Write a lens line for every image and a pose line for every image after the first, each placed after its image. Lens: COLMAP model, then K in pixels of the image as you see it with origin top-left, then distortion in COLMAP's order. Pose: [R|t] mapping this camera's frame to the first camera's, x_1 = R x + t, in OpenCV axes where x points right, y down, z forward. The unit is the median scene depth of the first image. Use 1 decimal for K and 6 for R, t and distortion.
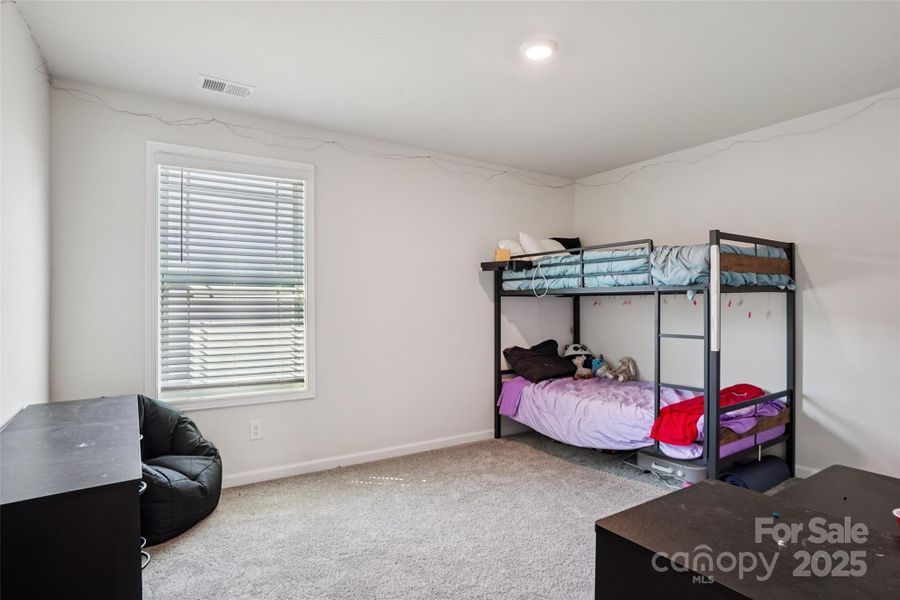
lens RADIAL K [[488.7, 0, 452.8], [0, 488.7, 300.8], [0, 0, 1]] dist [-0.075962, 0.039698]
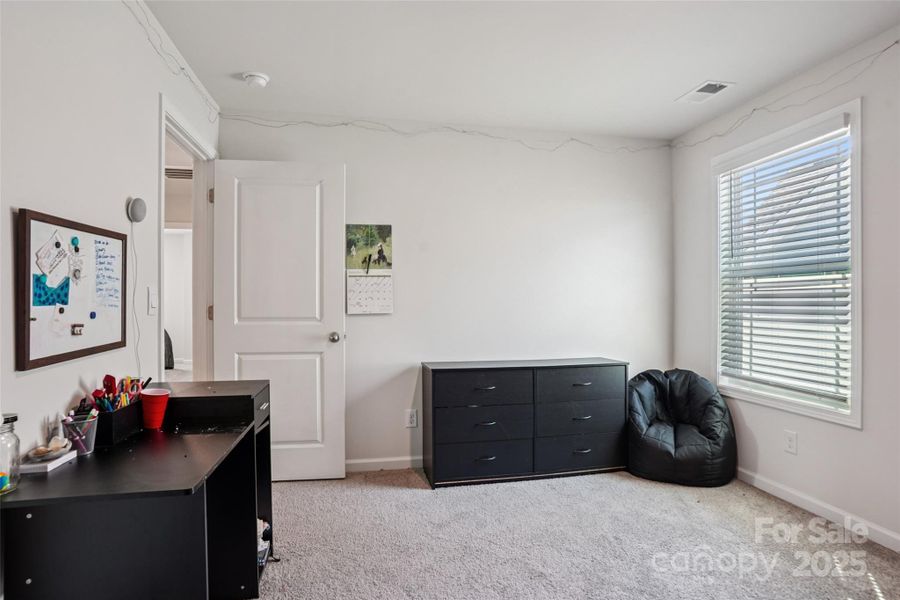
lens RADIAL K [[488.7, 0, 452.8], [0, 488.7, 300.8], [0, 0, 1]] dist [-0.075962, 0.039698]
pose [[-0.392496, 0.001481, -0.919752, 0.634053], [0.017902, 0.999822, -0.006029, 0.008047], [0.919579, -0.018832, -0.392453, 0.798622]]
